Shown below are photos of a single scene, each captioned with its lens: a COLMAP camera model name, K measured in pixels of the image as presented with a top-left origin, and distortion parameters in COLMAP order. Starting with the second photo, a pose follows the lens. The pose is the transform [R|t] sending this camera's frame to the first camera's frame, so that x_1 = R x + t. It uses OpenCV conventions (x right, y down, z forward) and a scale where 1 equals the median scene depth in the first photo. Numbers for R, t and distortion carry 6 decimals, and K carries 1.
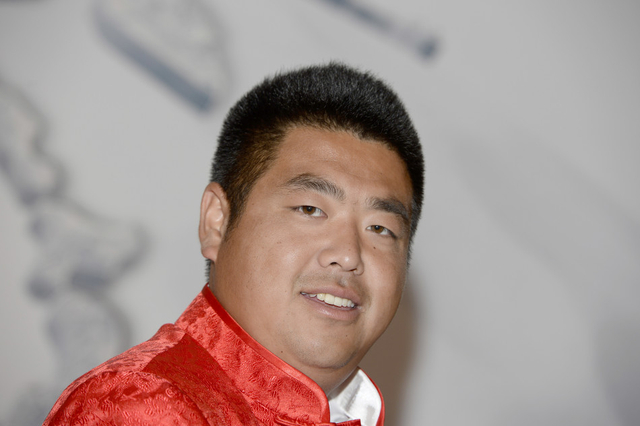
lens RADIAL K [[3125.8, 0, 320.3], [0, 3125.8, 212.9], [0, 0, 1]] dist [0.130601, 0.000000]
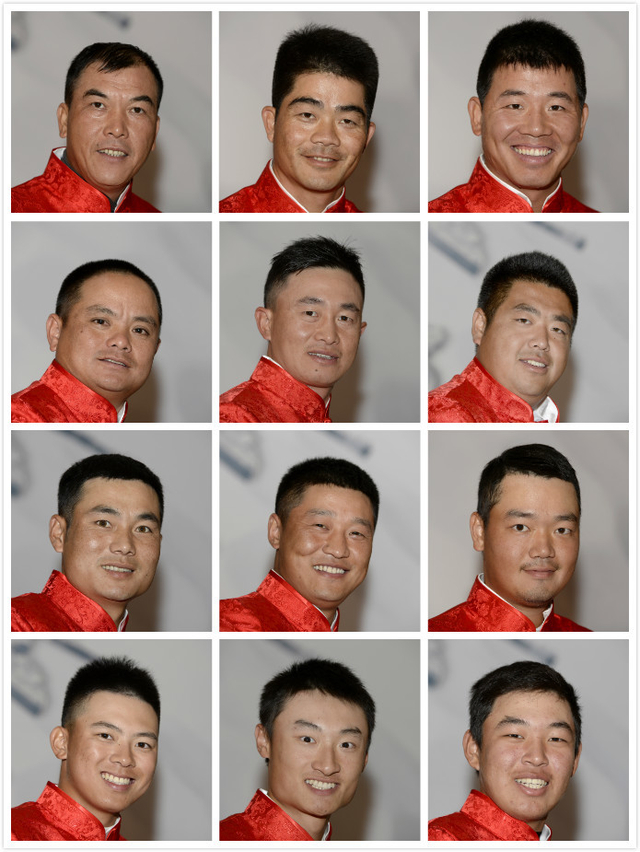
lens RADIAL K [[4282.6, 0, 319.1], [0, 4282.6, 425.8], [0, 0, 1]] dist [-0.140055, 0.000000]
pose [[0.995151, 0.002304, -0.098333, 0.143194], [0.000477, 0.999601, 0.028257, -0.011751], [0.098358, -0.028167, 0.994752, -1.891210]]
